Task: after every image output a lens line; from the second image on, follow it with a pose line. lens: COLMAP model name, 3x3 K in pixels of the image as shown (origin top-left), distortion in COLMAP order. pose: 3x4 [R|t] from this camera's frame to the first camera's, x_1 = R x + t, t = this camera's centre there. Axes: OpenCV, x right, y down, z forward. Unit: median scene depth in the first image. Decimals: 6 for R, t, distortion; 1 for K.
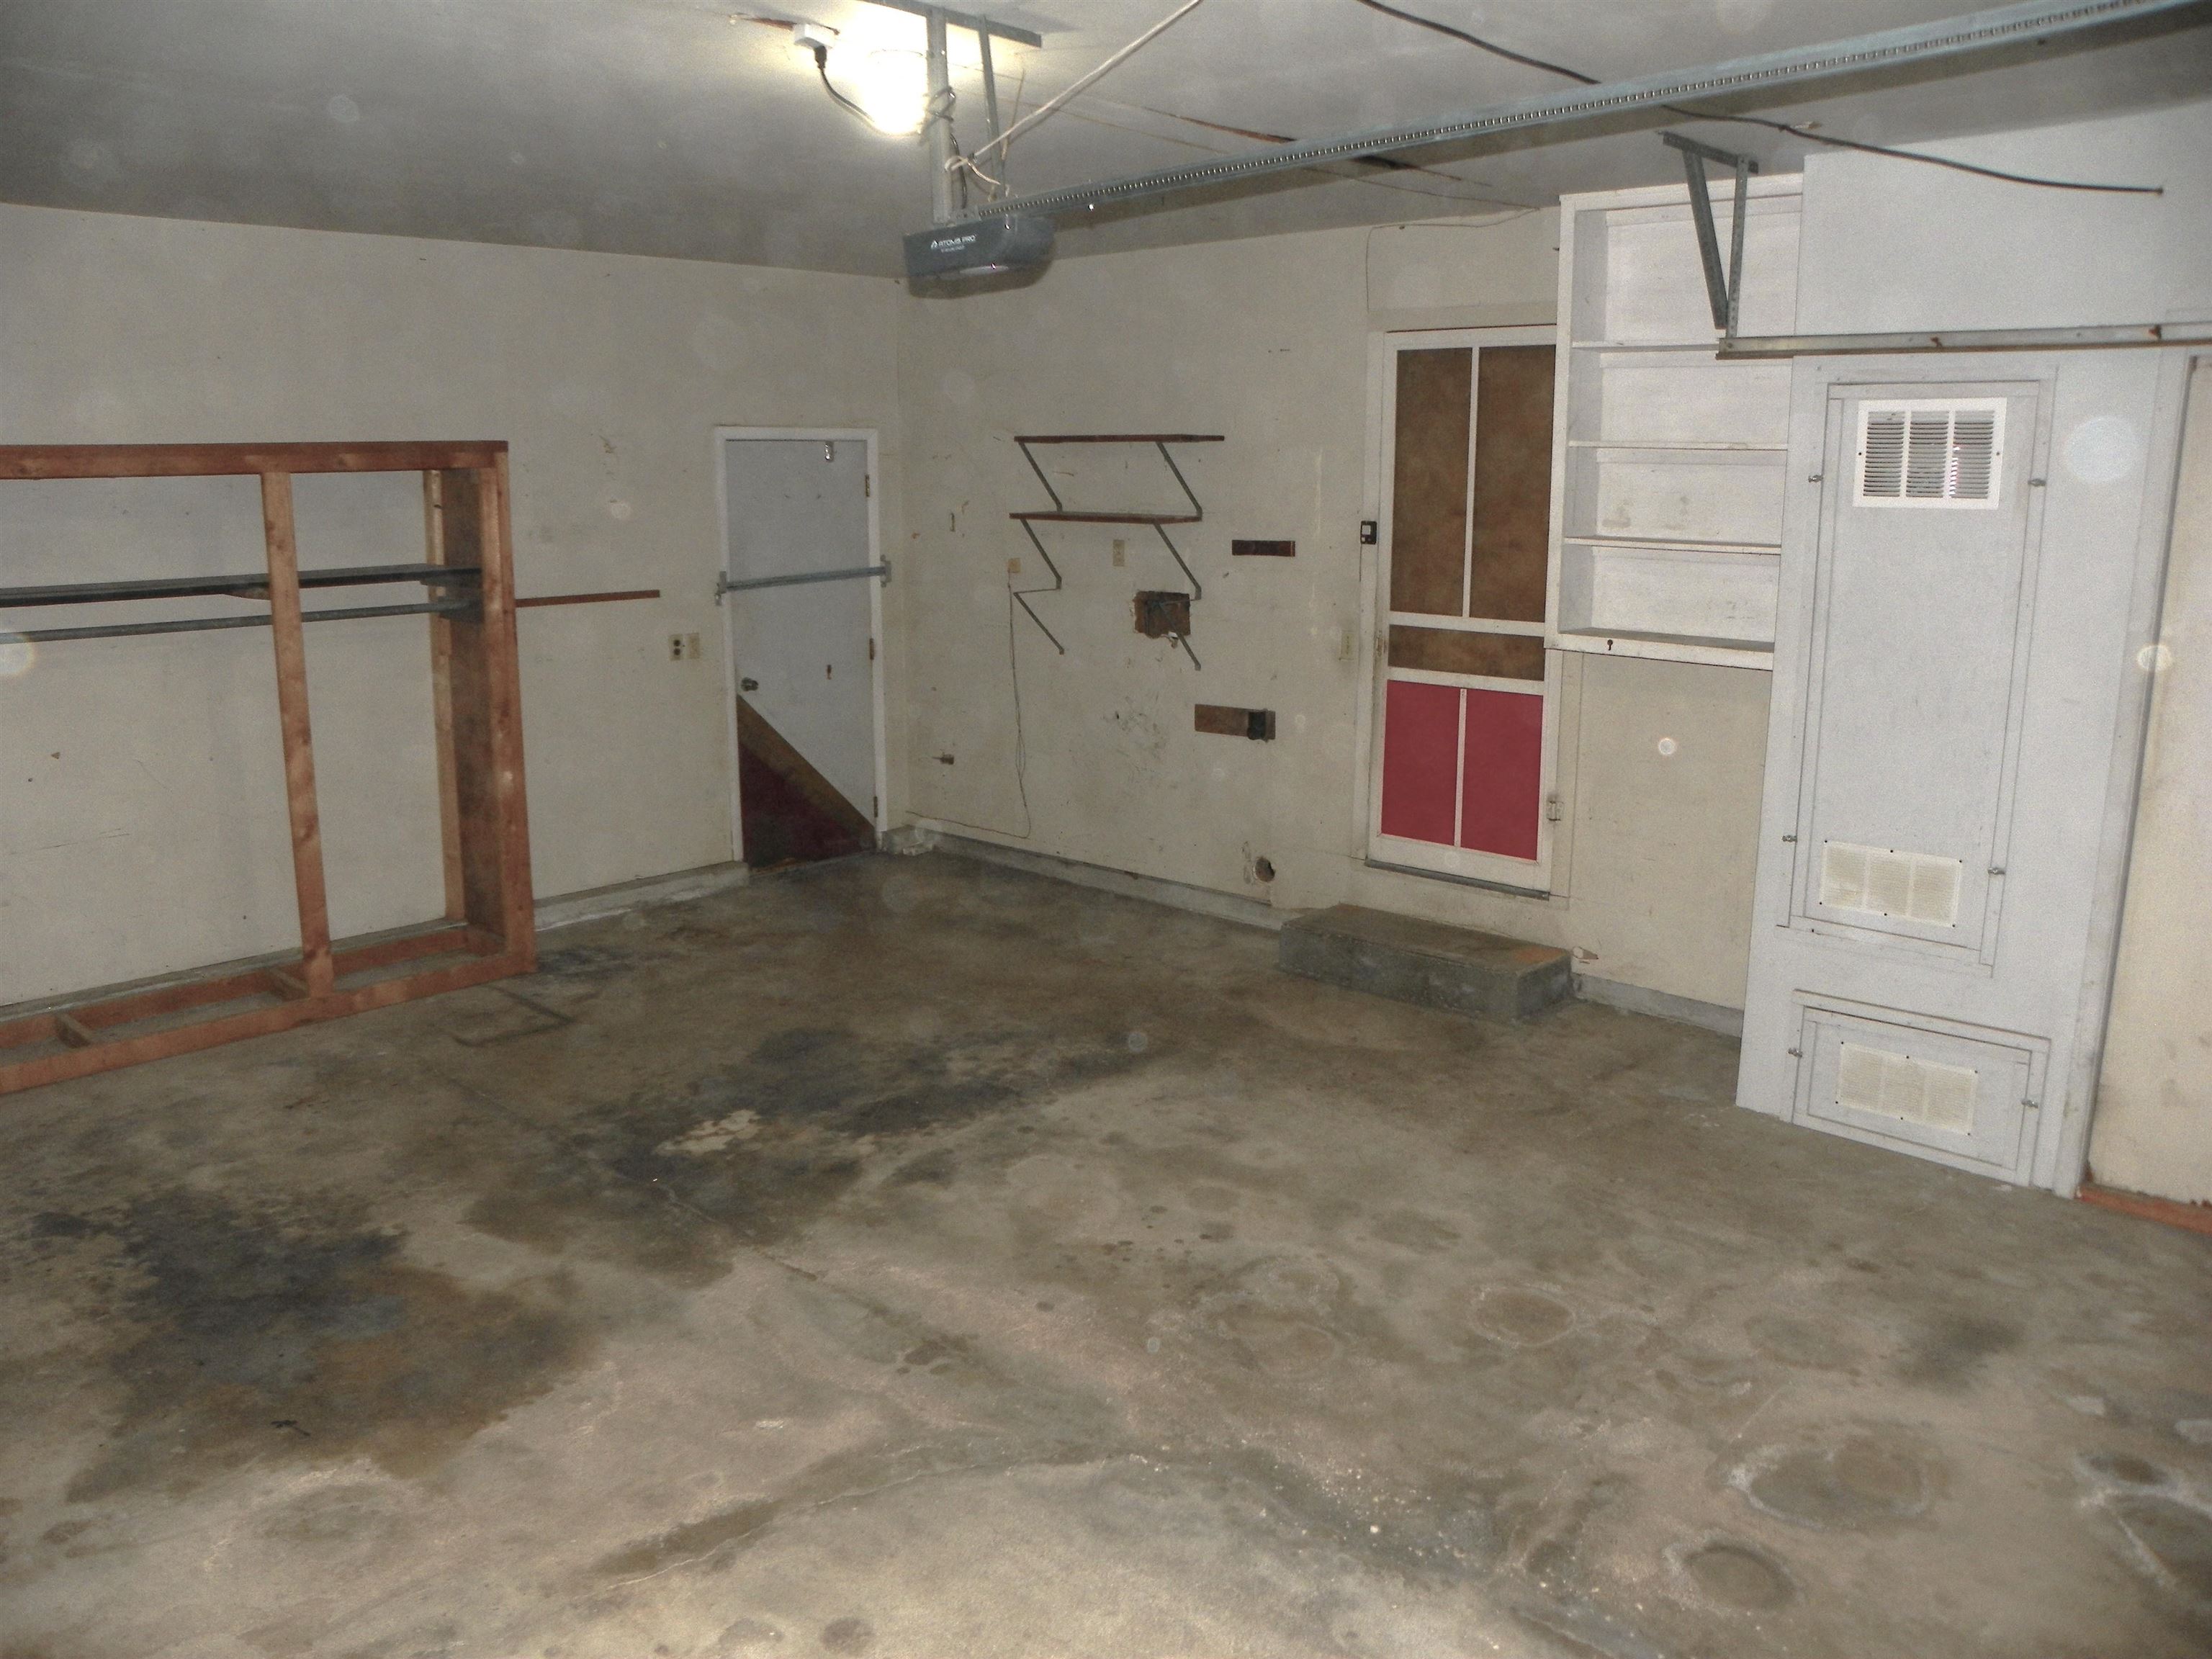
lens RADIAL K [[1707.0, 0, 1106.0], [0, 1707.0, 829.5], [0, 0, 1]] dist [-0.134615, 0.070493]
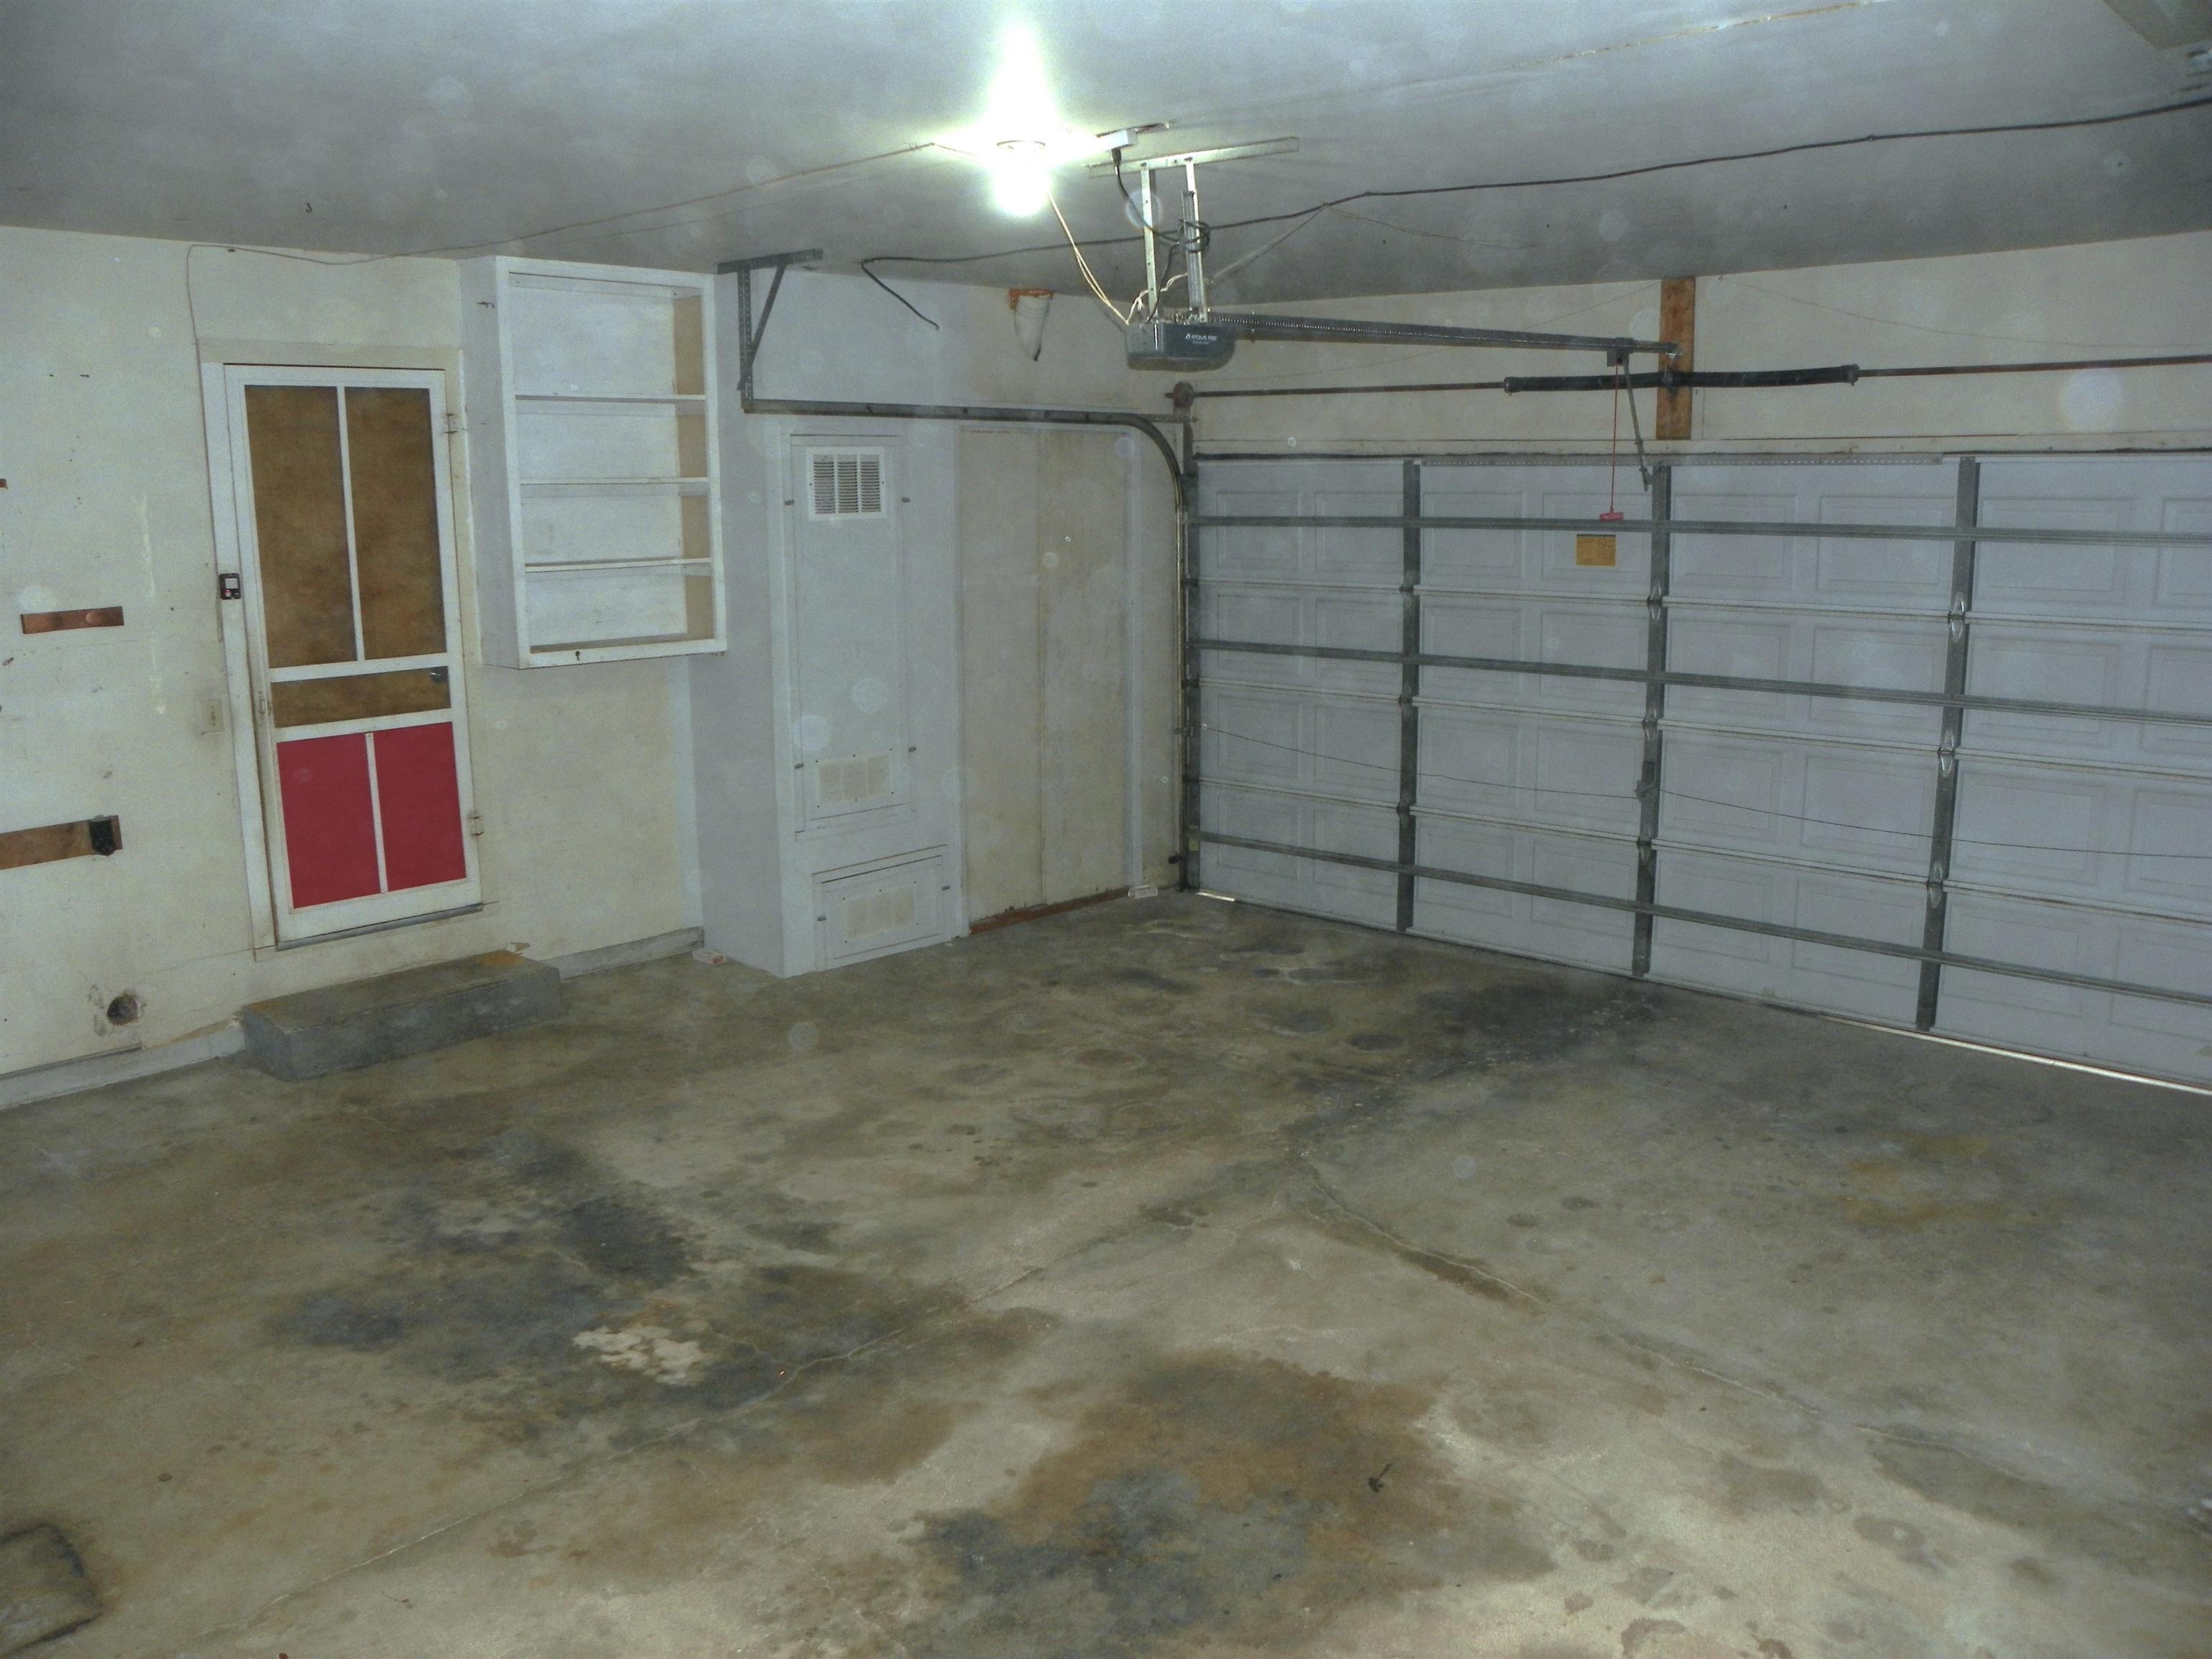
lens RADIAL K [[1707.0, 0, 1106.0], [0, 1707.0, 829.5], [0, 0, 1]] dist [-0.134615, 0.070493]
pose [[0.001290, -0.201930, 0.979399, -0.980732], [0.213517, 0.956870, 0.197004, -0.168794], [-0.976938, 0.208865, 0.044350, 0.722484]]
